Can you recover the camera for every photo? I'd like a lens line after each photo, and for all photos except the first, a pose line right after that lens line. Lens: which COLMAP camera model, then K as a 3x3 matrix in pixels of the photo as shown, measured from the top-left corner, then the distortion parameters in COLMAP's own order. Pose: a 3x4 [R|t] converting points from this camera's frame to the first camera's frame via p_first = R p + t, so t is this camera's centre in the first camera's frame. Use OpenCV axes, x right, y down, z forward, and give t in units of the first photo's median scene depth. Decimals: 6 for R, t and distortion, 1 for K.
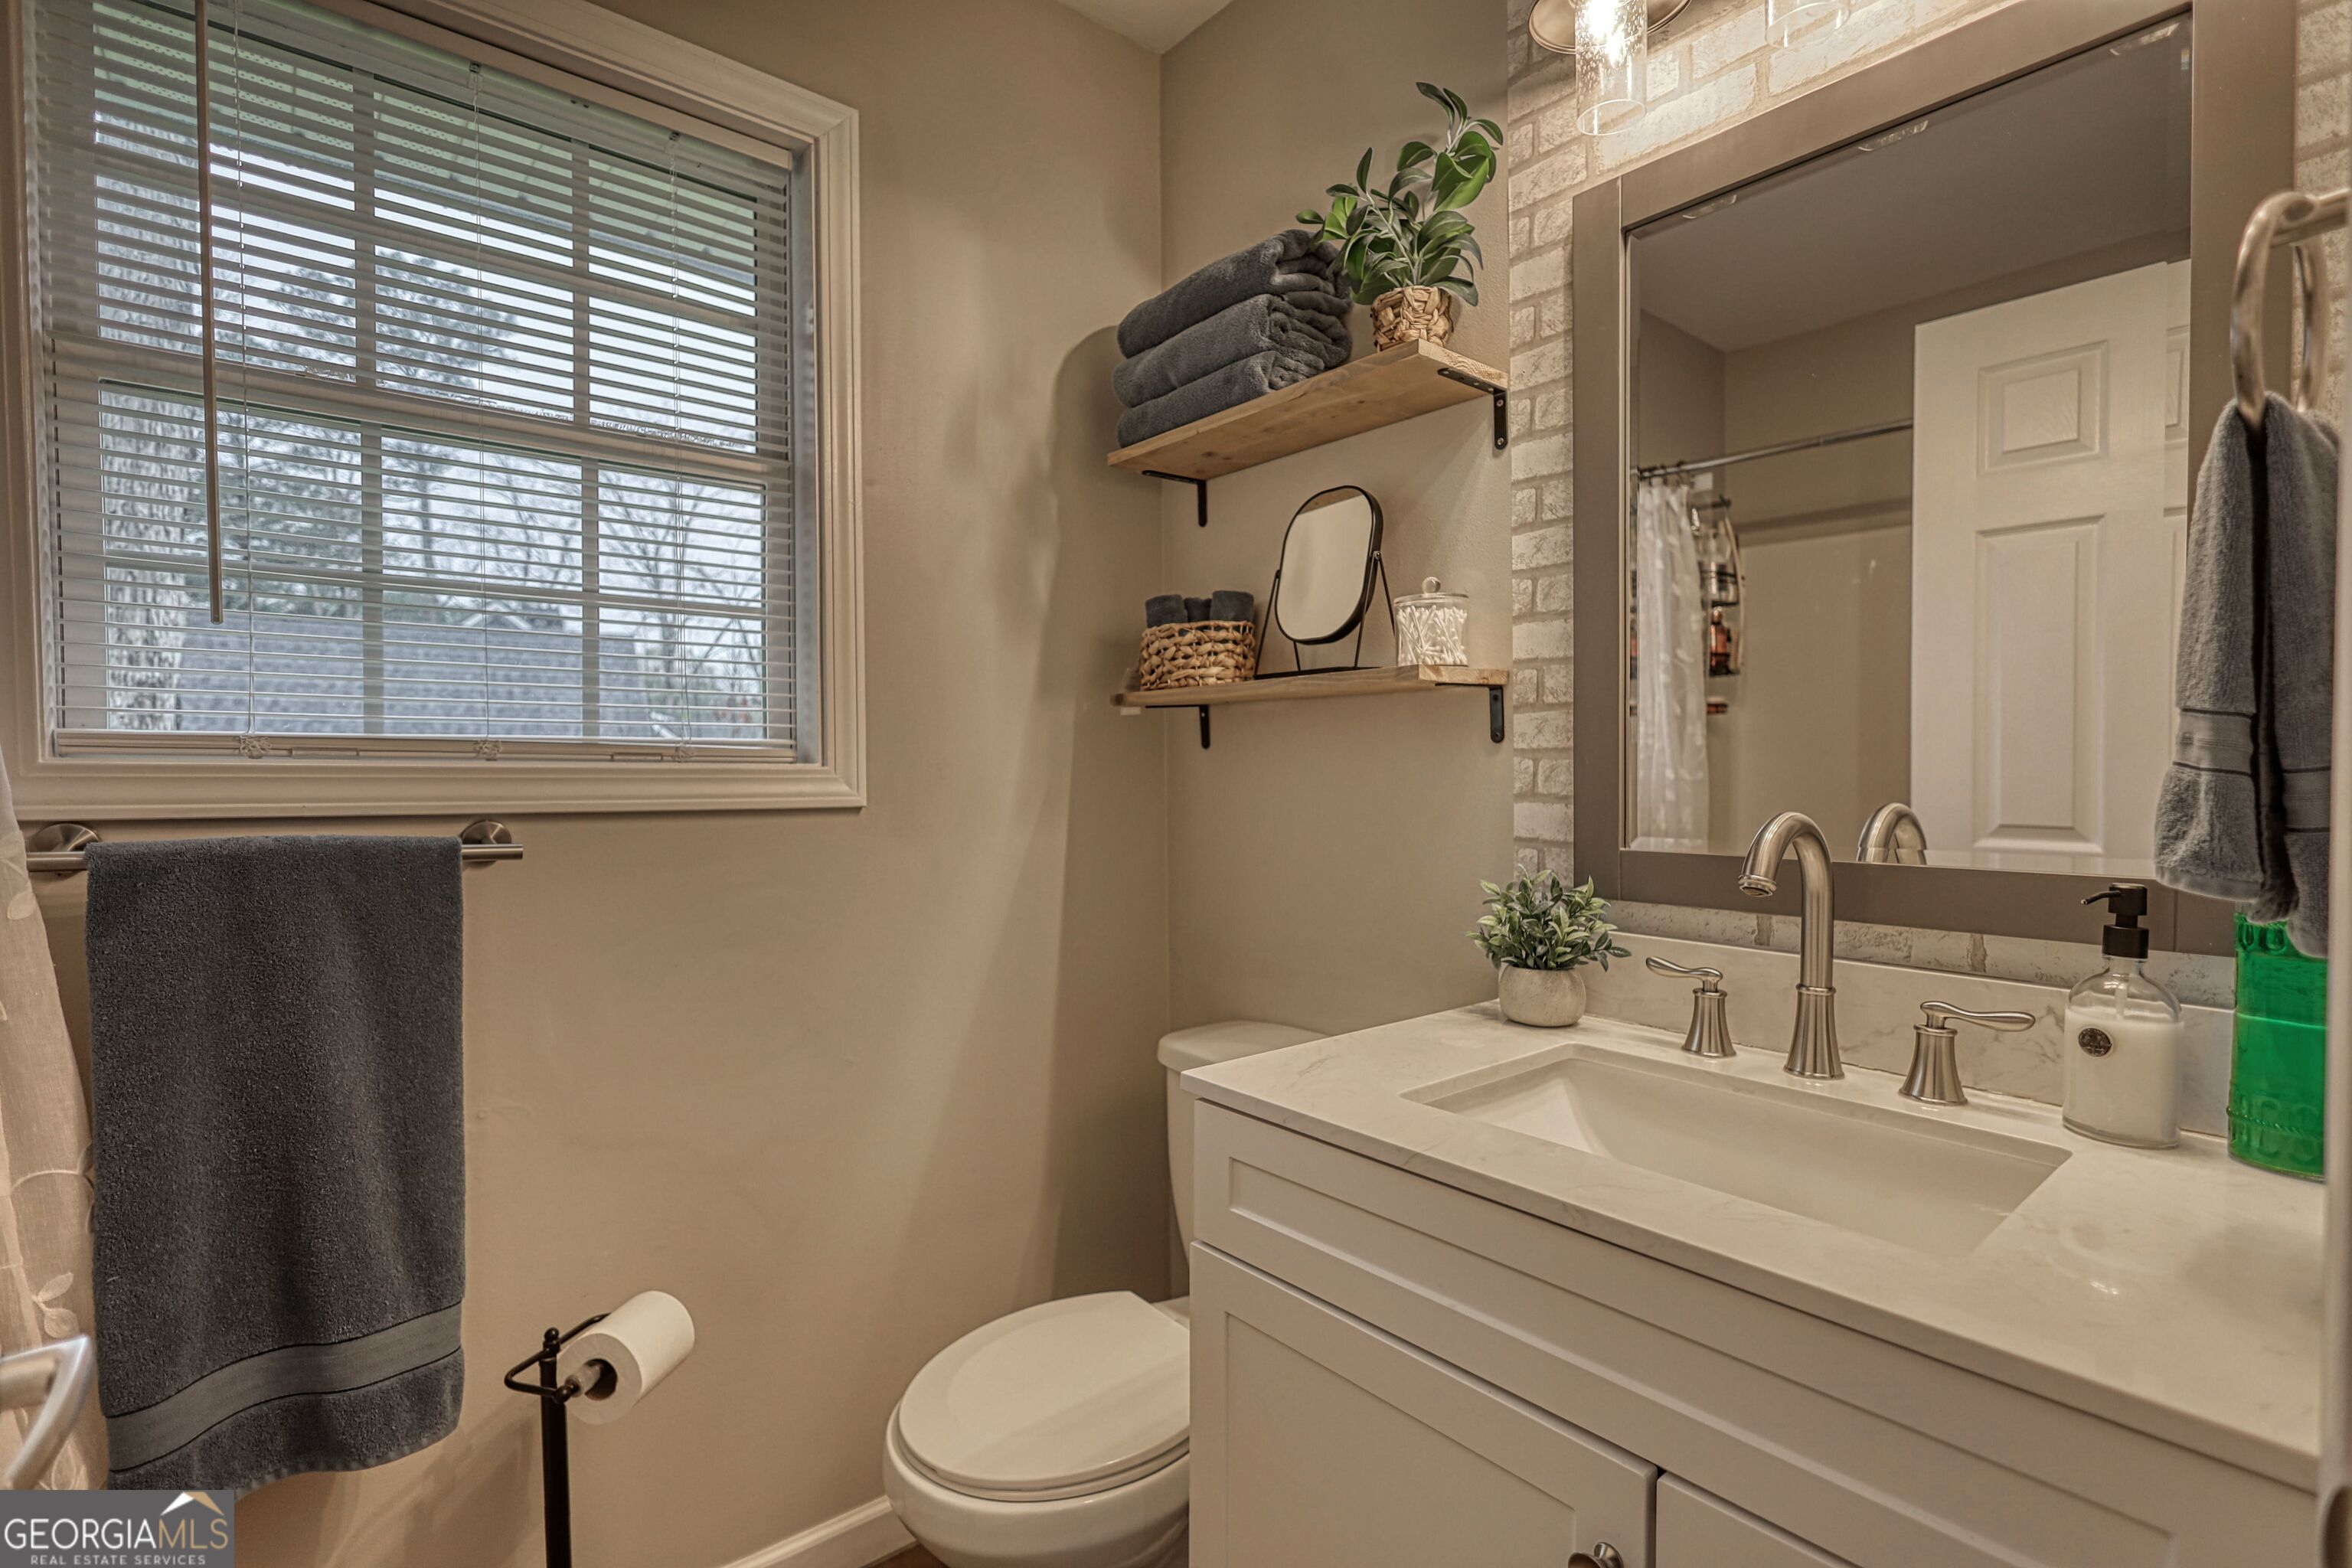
lens RADIAL K [[1104.6, 0, 1171.7], [0, 1104.6, 796.0], [0, 0, 1]] dist [-0.003257, 0.001706]
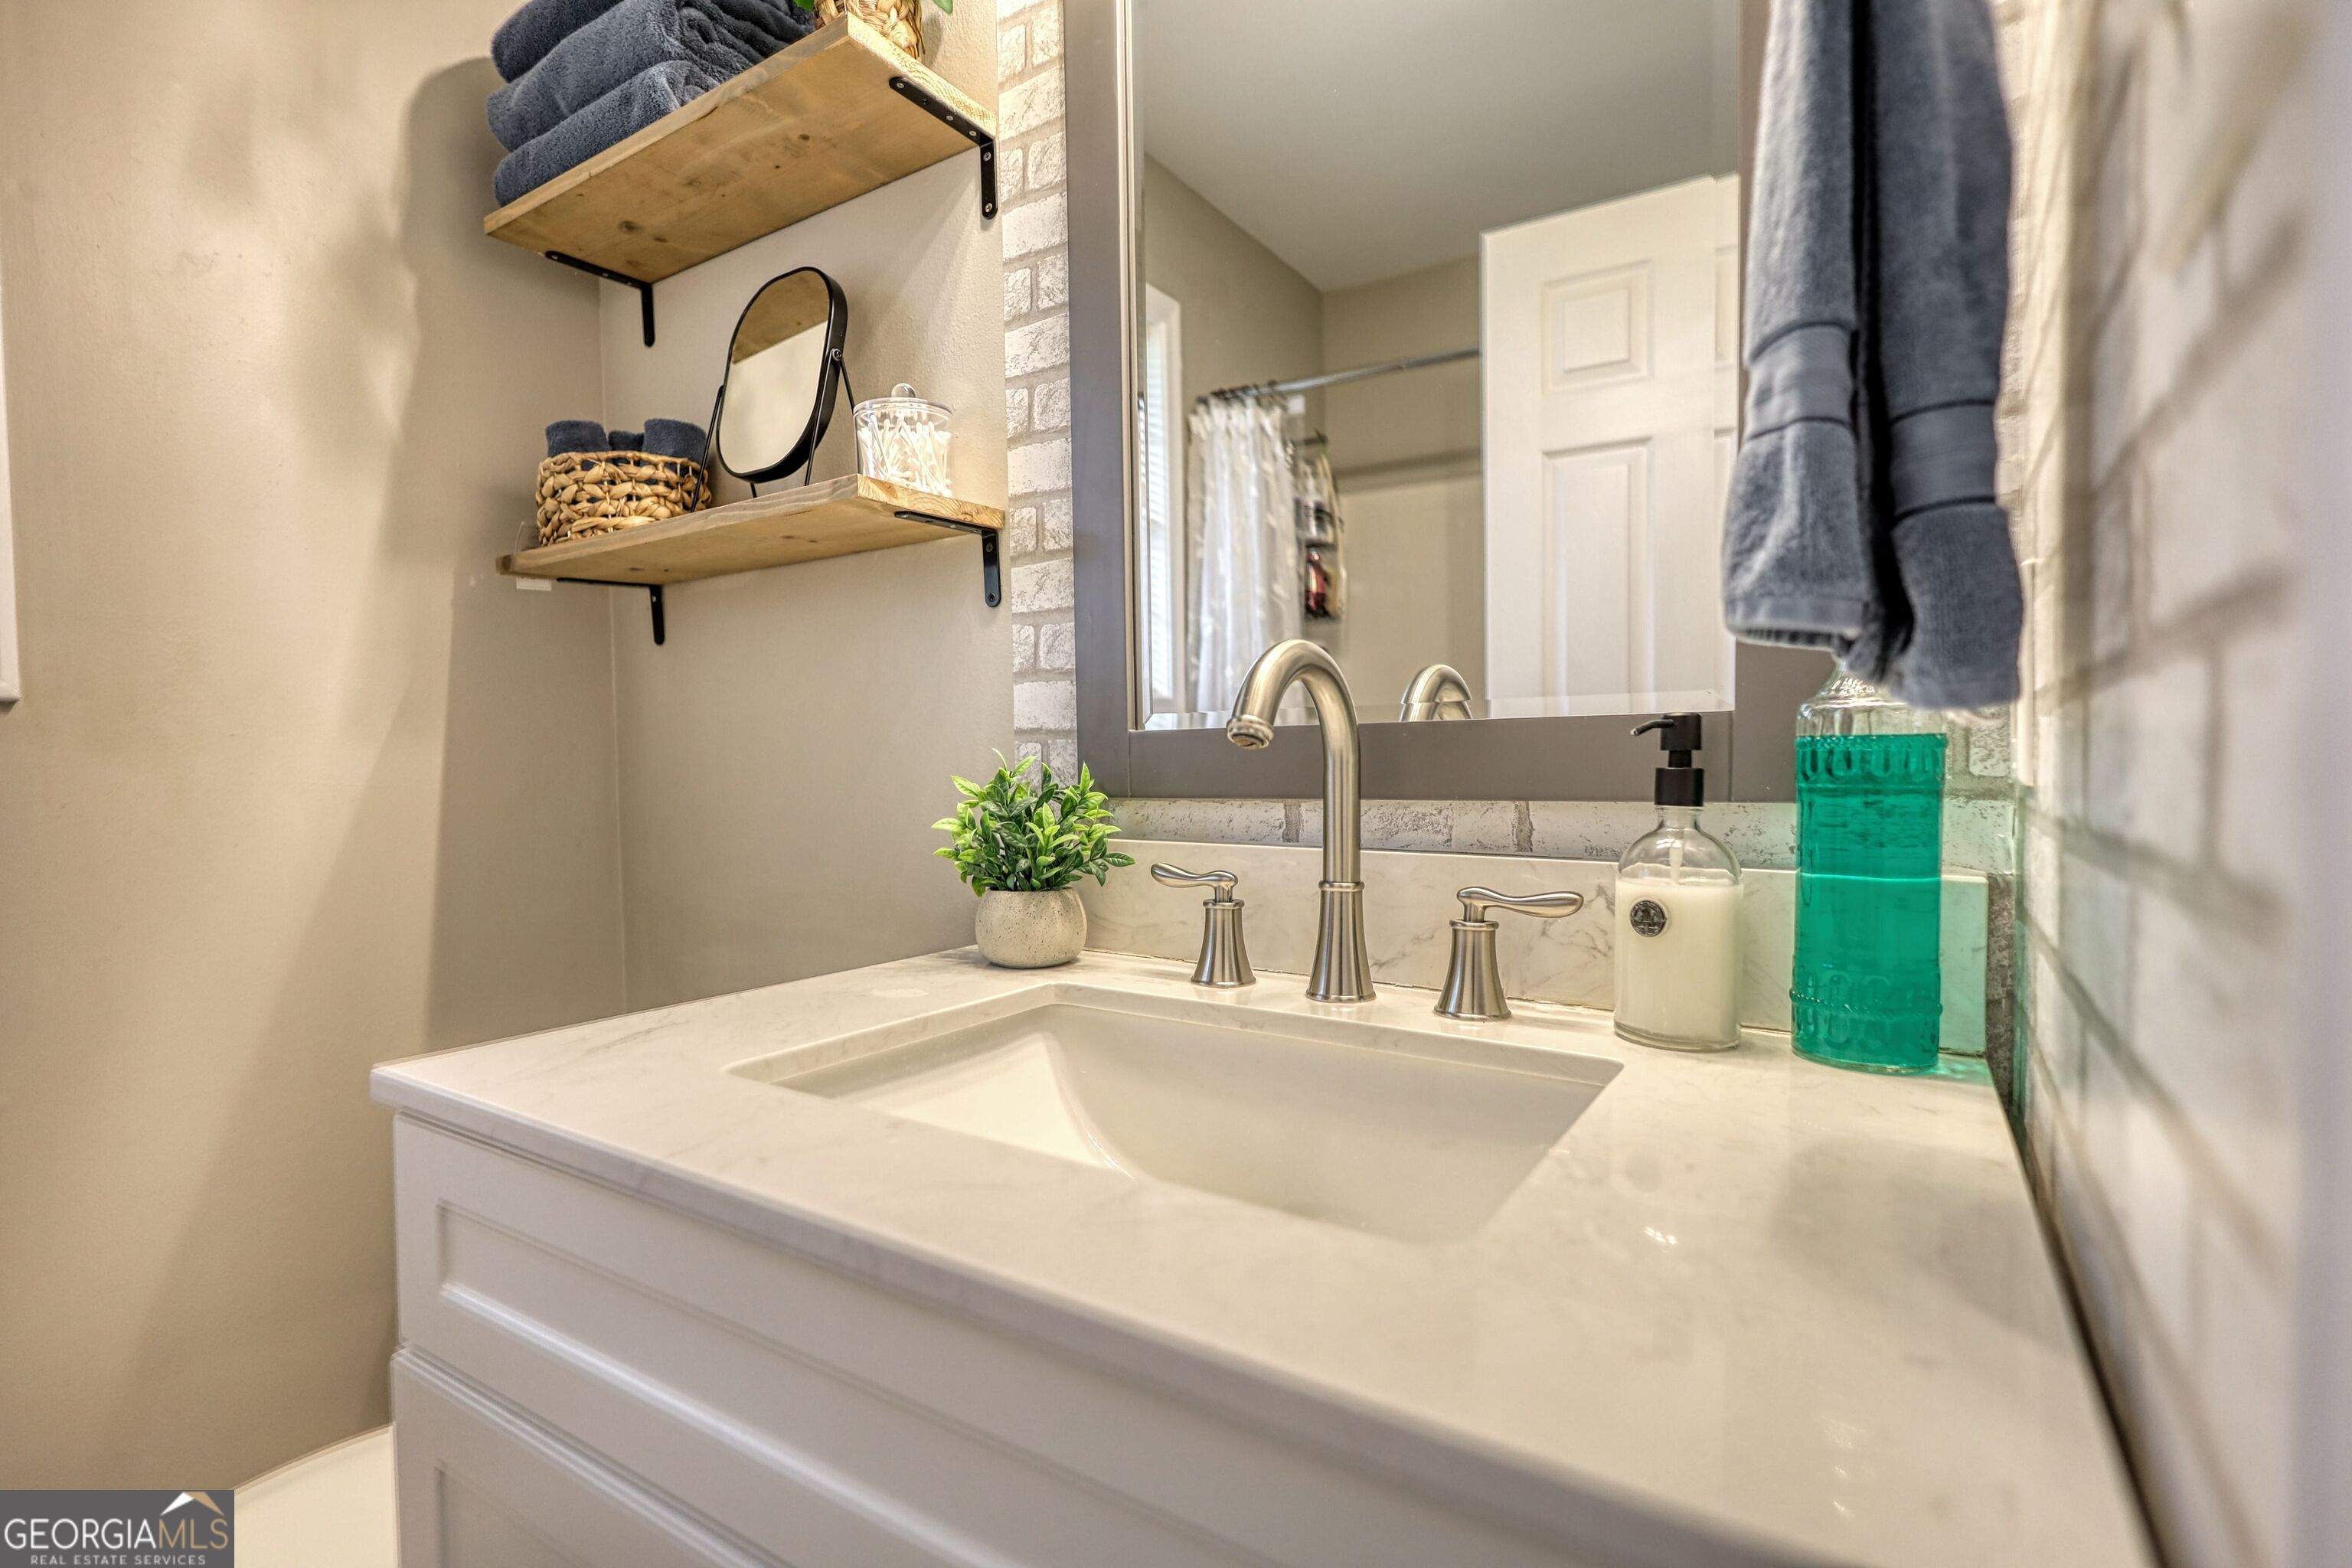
lens RADIAL K [[1104.6, 0, 1182.9], [0, 1104.6, 807.6], [0, 0, 1]] dist [-0.003257, 0.001706]
pose [[0.955242, -0.015927, 0.295398, 0.202817], [0.013161, 0.999849, 0.011350, 0.088119], [-0.295534, -0.006954, 0.955307, 0.243087]]
